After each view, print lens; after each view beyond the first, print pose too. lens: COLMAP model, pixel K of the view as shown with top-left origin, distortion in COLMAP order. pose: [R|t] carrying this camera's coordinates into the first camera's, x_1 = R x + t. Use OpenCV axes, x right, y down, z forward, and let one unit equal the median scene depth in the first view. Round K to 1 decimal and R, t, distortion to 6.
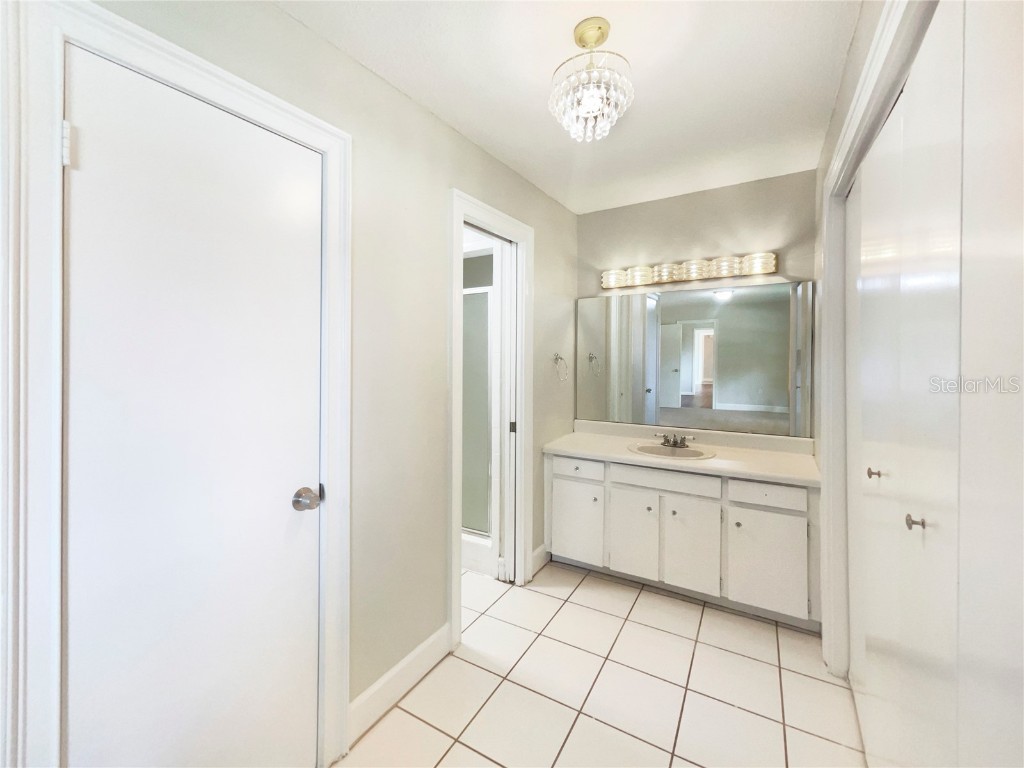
lens RADIAL K [[416.8, 0, 513.8], [0, 416.8, 366.9], [0, 0, 1]] dist [-0.000697, -0.000012]
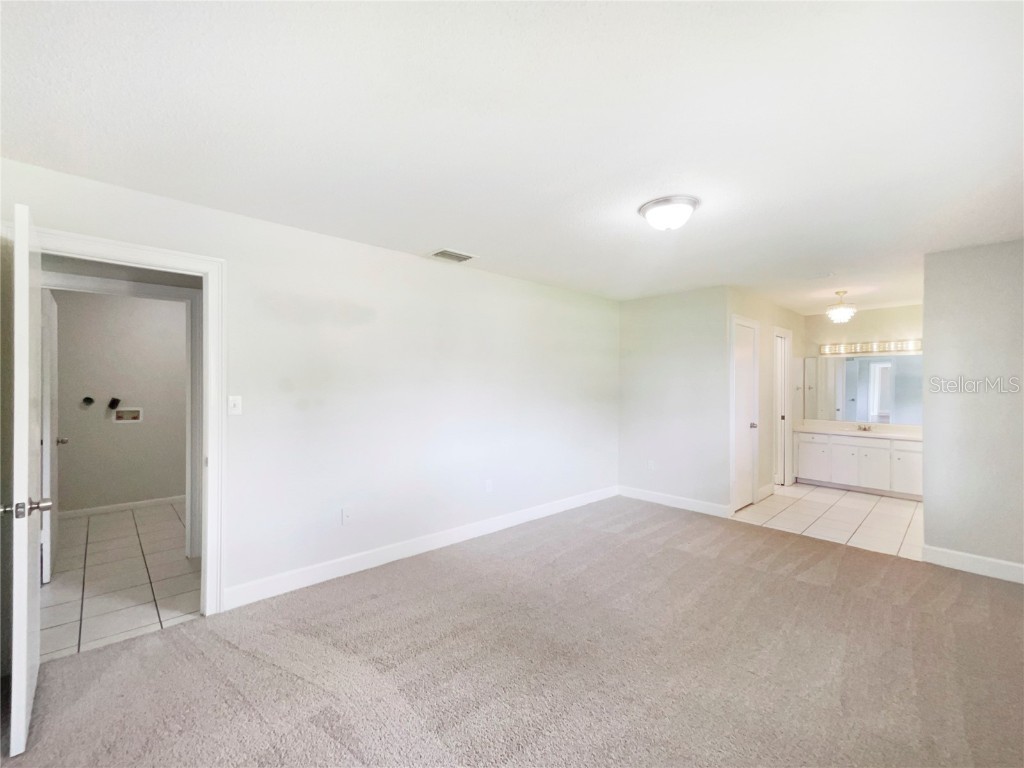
lens RADIAL K [[427.0, 0, 526.4], [0, 427.0, 383.6], [0, 0, 1]] dist [0.000966, 0.000344]
pose [[0.965259, 0.007637, -0.261183, -0.694576], [-0.015372, 0.999501, -0.027584, 0.040106], [0.260842, 0.030641, 0.964895, -1.520534]]
